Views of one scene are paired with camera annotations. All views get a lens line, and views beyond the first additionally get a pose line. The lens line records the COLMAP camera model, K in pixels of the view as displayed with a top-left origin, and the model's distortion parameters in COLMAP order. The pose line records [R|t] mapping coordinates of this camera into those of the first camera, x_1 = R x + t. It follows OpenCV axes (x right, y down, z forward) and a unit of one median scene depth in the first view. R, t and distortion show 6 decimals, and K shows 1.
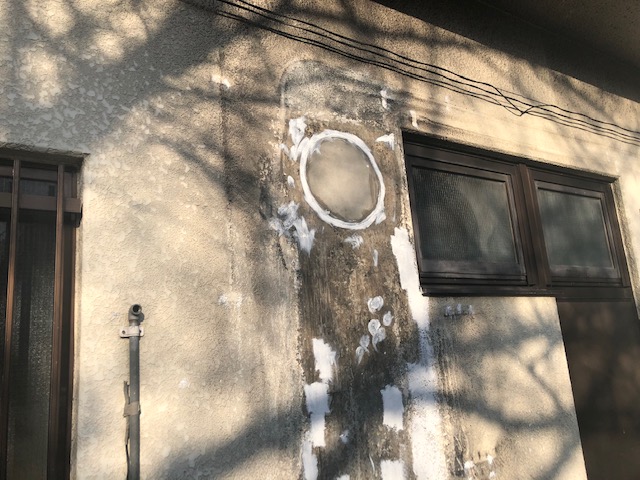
lens RADIAL K [[533.0, 0, 305.1], [0, 533.0, 238.4], [0, 0, 1]] dist [0.071438, -0.121661]
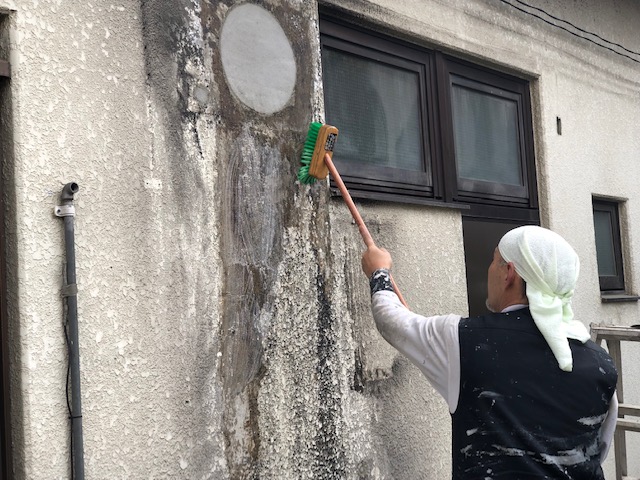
lens RADIAL K [[971.9, 0, 320.0], [0, 971.9, 240.0], [0, 0, 1]] dist [0.149266, -0.572008]
pose [[0.947419, 0.036217, 0.317938, -0.360406], [-0.071043, 0.992585, 0.098633, 0.019092], [-0.312009, -0.116034, 0.942967, -0.608169]]
